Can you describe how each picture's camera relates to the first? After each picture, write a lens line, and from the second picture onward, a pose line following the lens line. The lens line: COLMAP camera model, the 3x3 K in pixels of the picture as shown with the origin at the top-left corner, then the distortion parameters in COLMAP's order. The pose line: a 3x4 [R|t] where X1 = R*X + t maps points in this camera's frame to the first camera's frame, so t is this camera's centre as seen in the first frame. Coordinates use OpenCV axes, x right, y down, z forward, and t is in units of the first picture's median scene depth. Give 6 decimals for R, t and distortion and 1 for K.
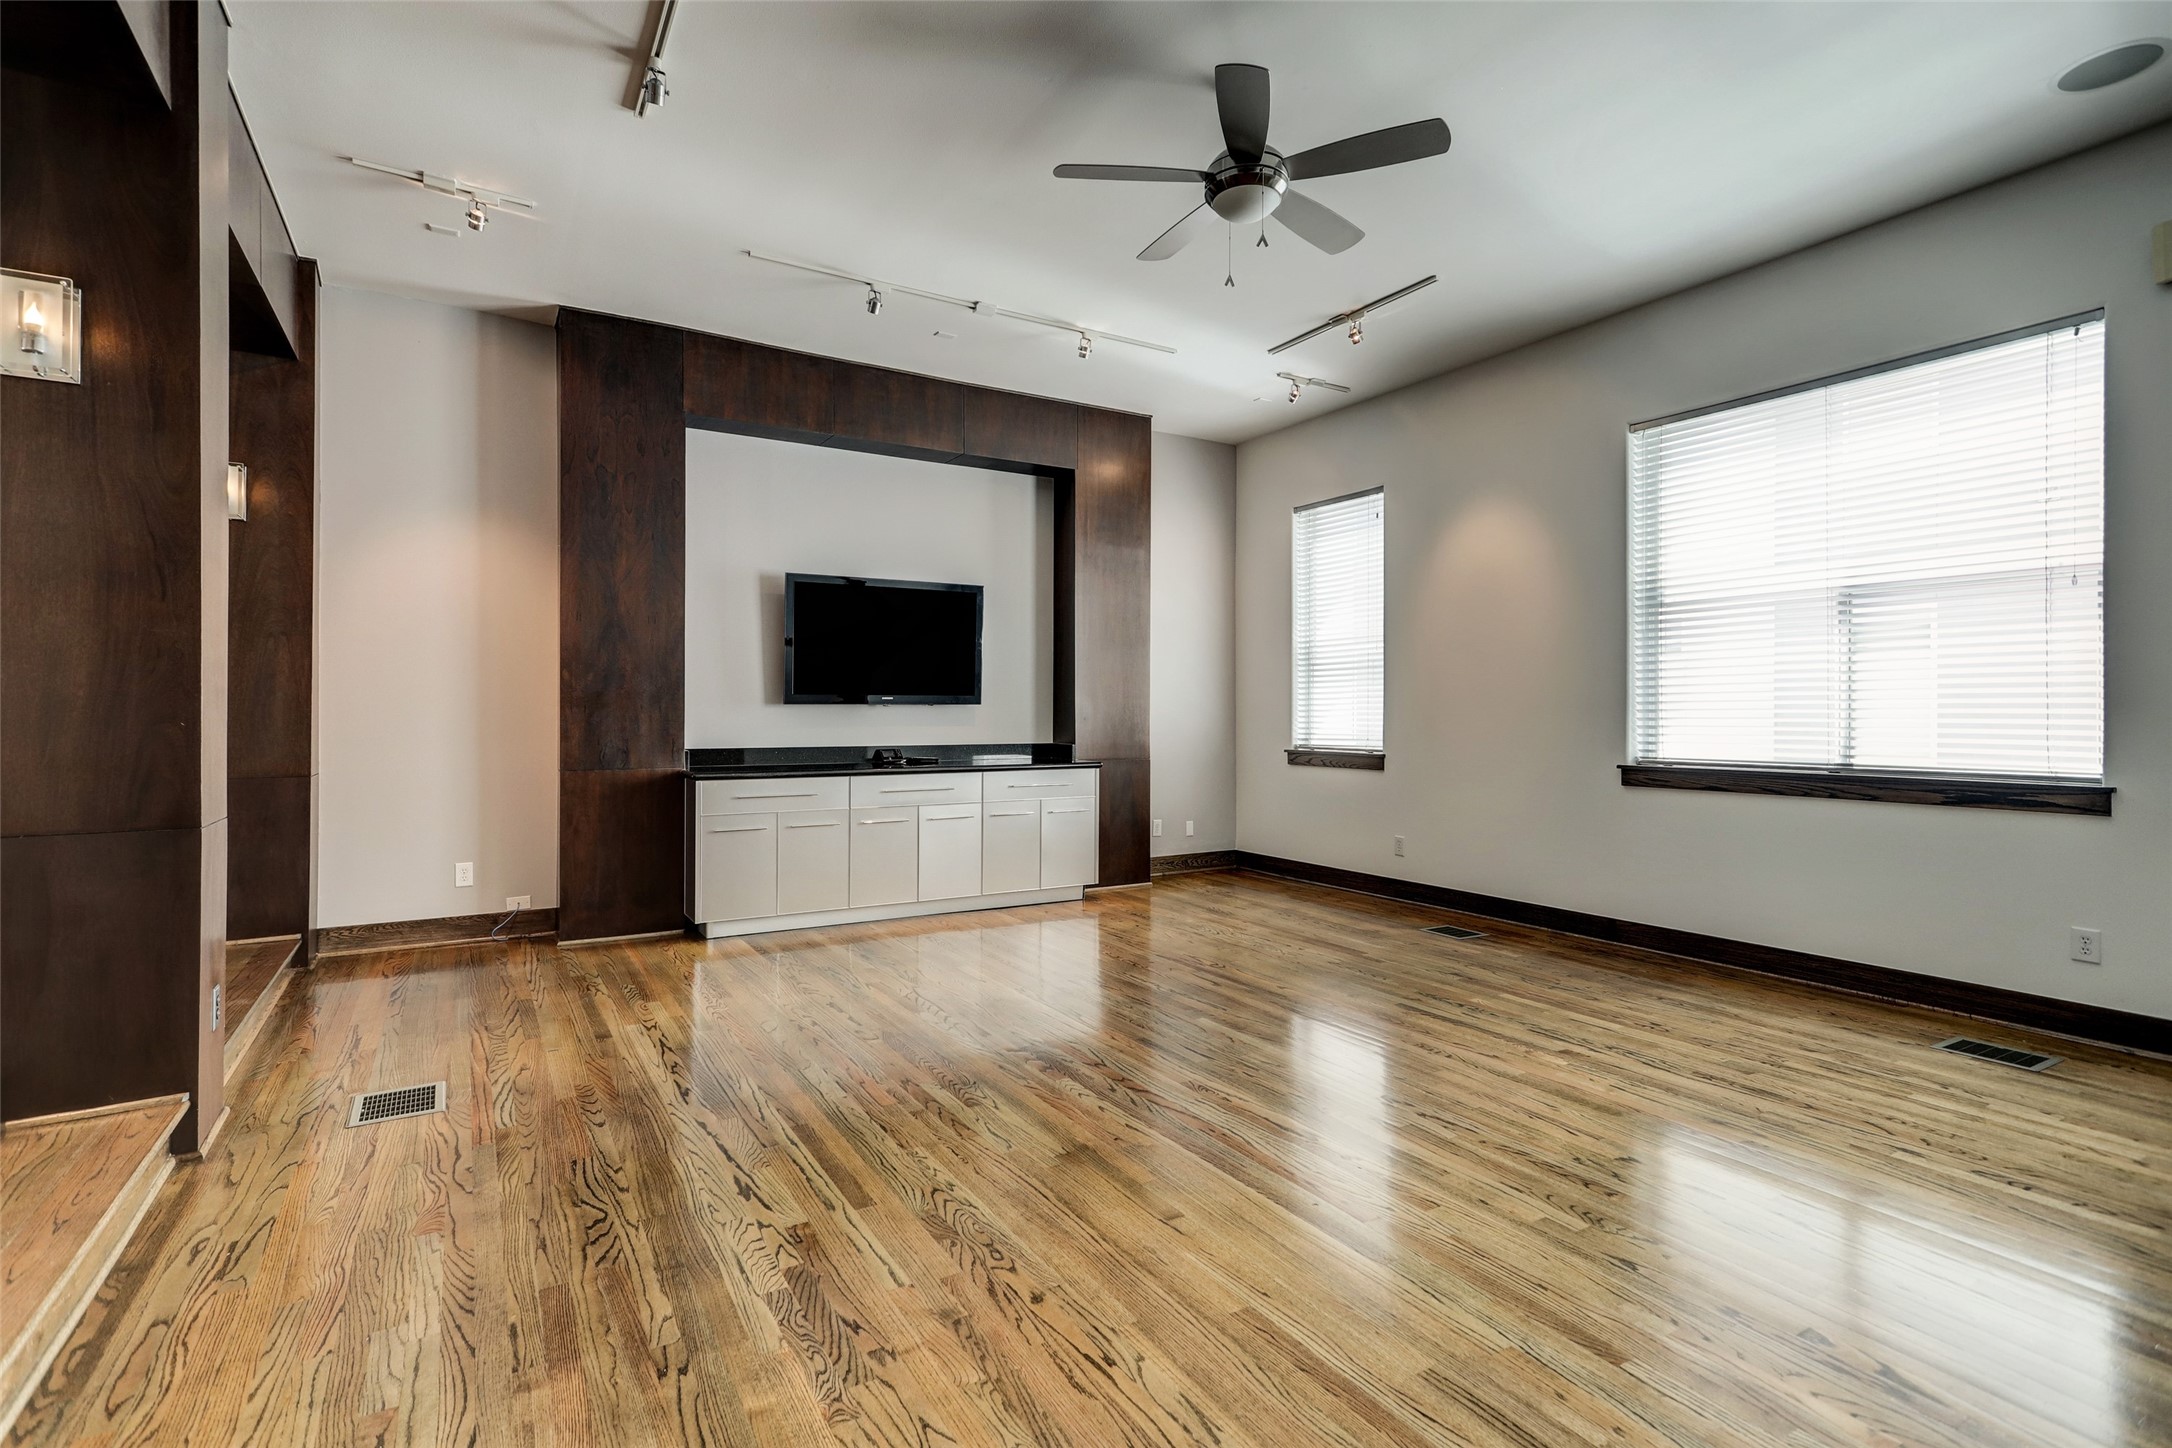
lens RADIAL K [[1018.5, 0, 1119.3], [0, 1018.5, 712.5], [0, 0, 1]] dist [0.013602, 0.000171]
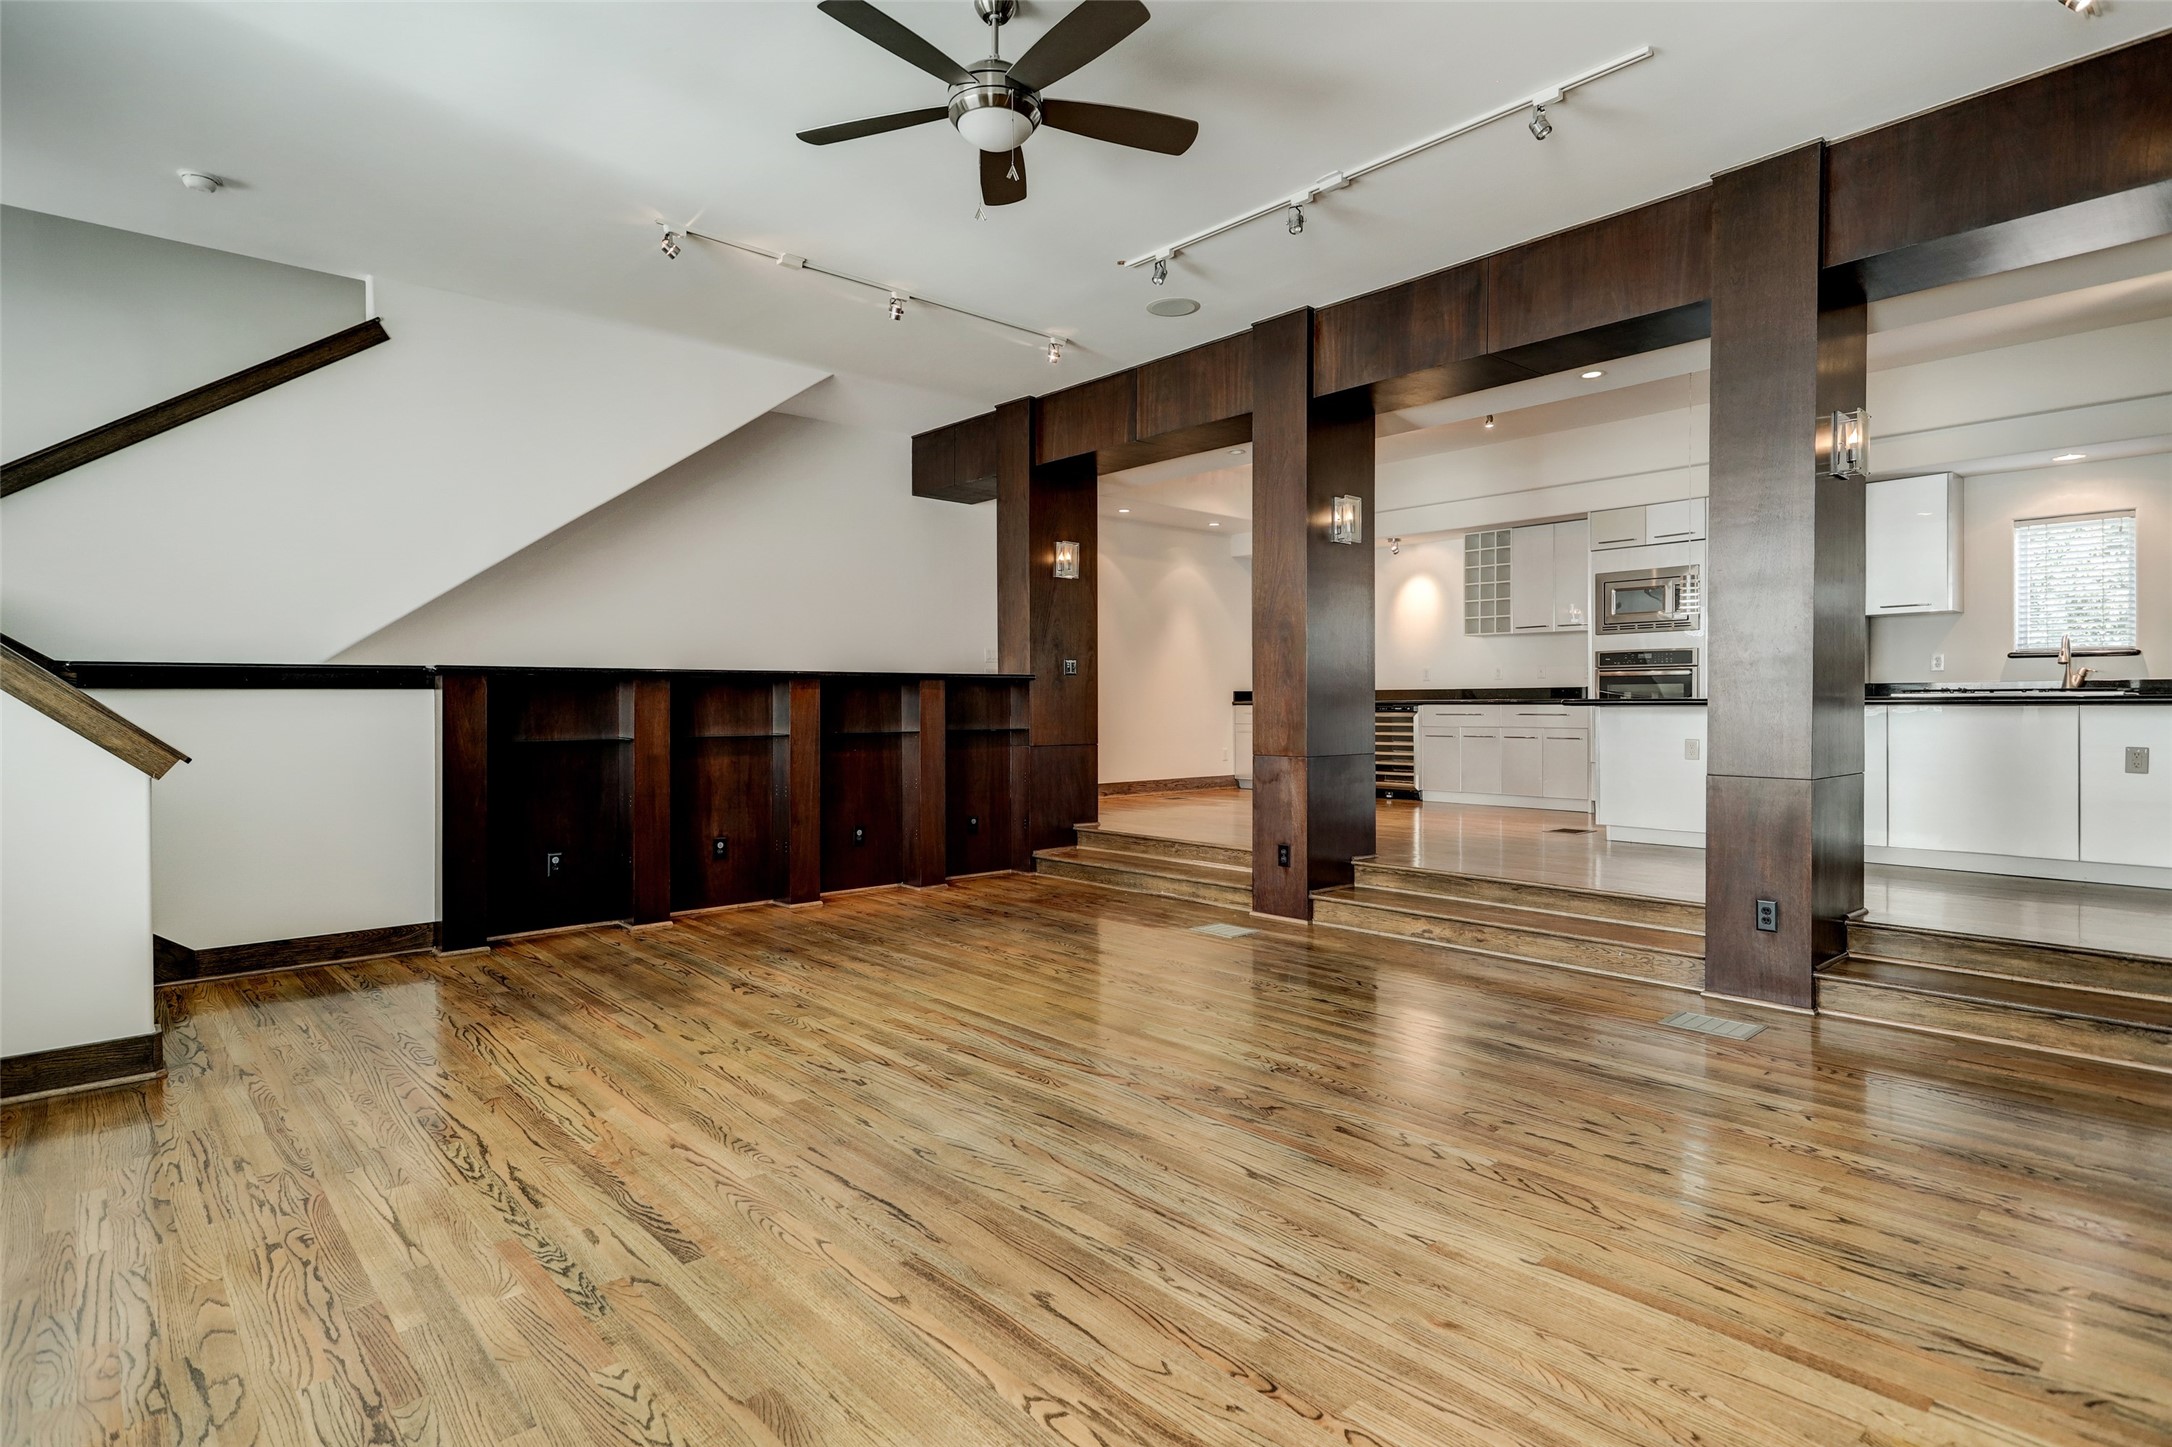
lens RADIAL K [[1130.0, 0, 1085.9], [0, 1130.0, 705.1], [0, 0, 1]] dist [0.008110, 0.000743]
pose [[-0.986828, 0.004971, -0.161696, 0.191289], [0.004468, 0.999984, 0.003476, 0.001291], [0.161711, 0.002708, -0.986834, 1.835700]]
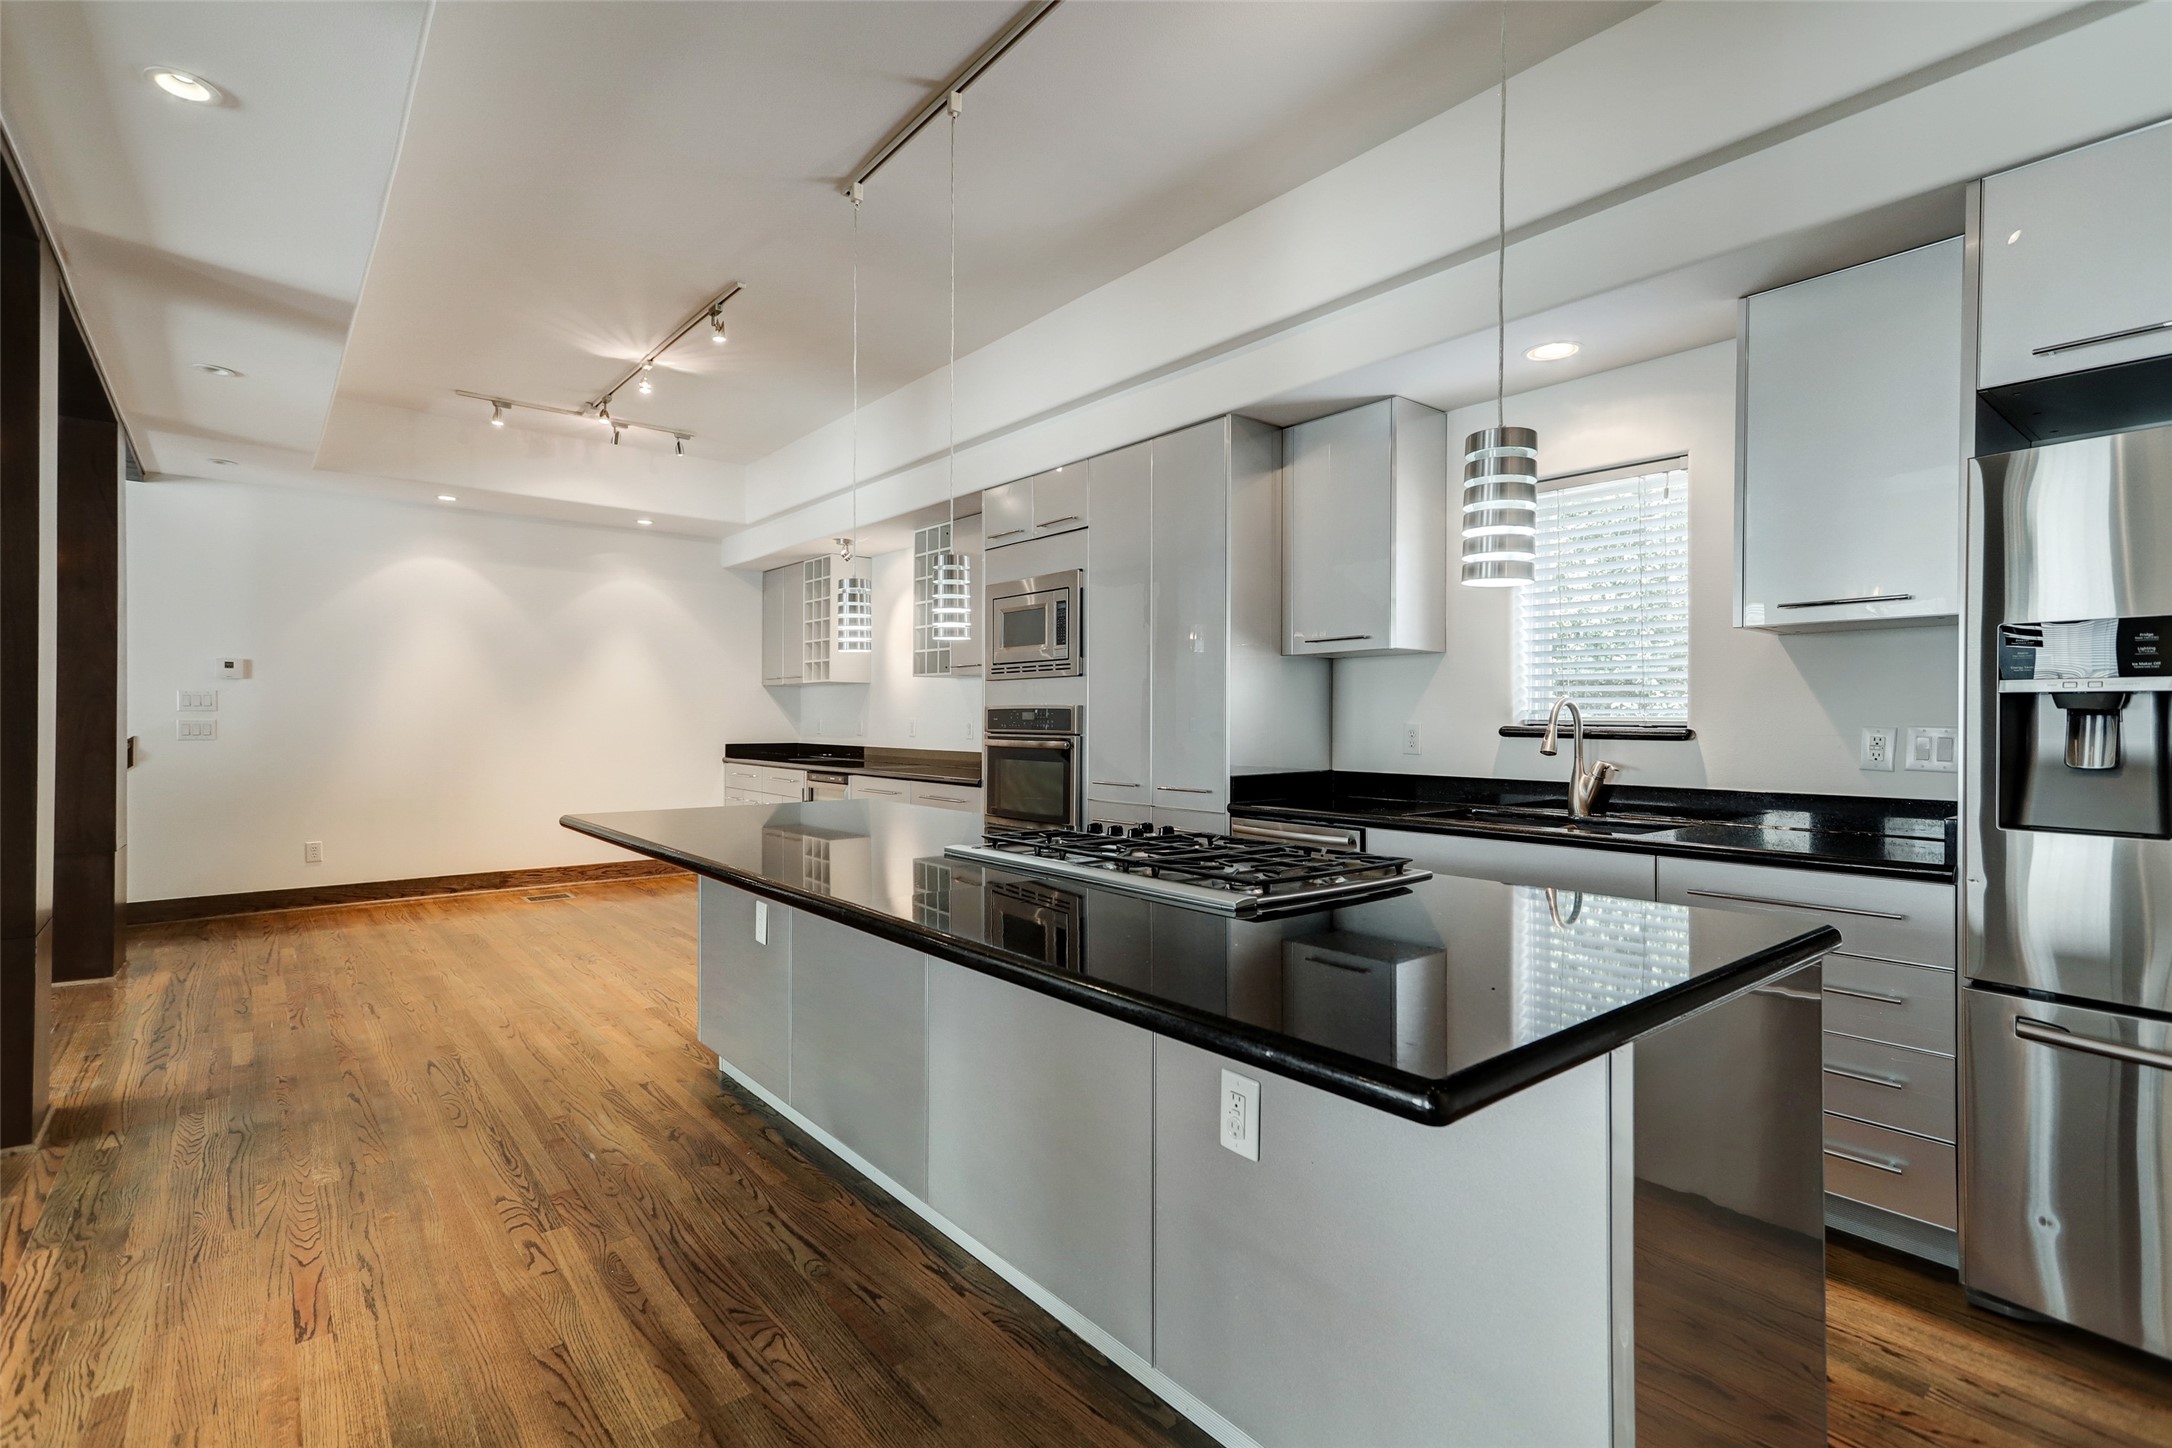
lens RADIAL K [[1028.9, 0, 1086.0], [0, 1028.9, 724.0], [0, 0, 1]] dist [0.010579, 0.000206]
pose [[-0.993021, -0.001945, -0.117923, -1.172912], [-0.002788, 0.999972, 0.006985, -0.081340], [0.117906, 0.007265, -0.992998, 1.087205]]
